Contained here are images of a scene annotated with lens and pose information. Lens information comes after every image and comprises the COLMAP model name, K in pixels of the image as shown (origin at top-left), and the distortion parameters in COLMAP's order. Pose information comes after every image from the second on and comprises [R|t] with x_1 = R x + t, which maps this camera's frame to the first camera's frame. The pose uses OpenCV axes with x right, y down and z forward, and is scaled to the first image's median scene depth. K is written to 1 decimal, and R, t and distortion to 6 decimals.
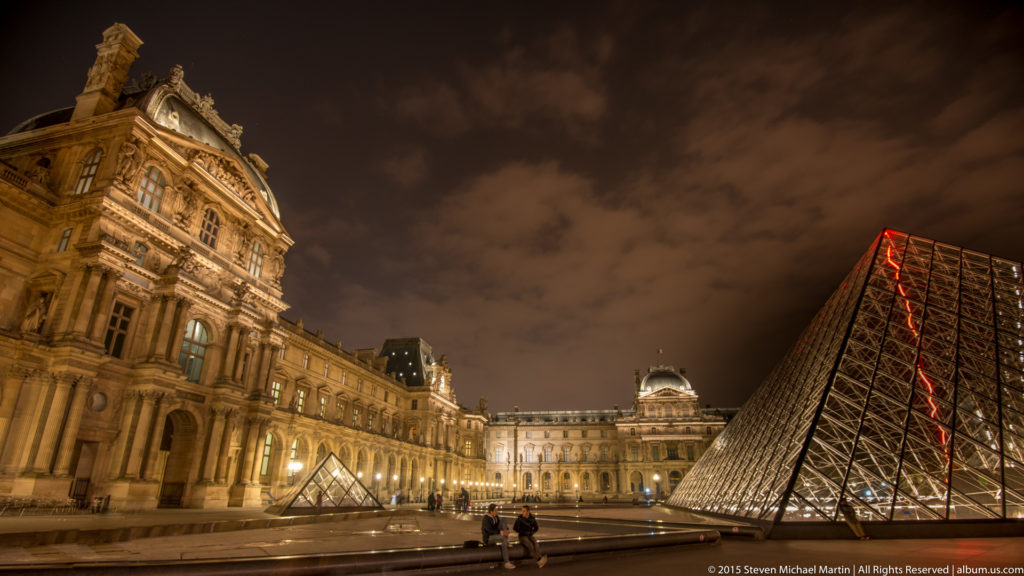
lens RADIAL K [[481.6, 0, 512.0], [0, 481.6, 288.0], [0, 0, 1]] dist [0.000750, -0.000221]
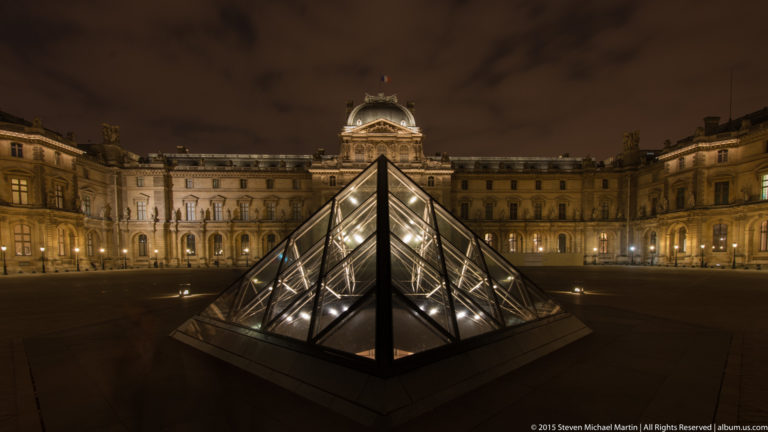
lens RADIAL K [[634.6, 0, 384.0], [0, 634.6, 216.0], [0, 0, 1]] dist [-0.004860, -0.013237]
pose [[0.958776, 0.005178, 0.284115, 0.046655], [-0.098168, 0.944312, 0.314068, 0.035430], [-0.266667, -0.329012, 0.905892, 0.084039]]
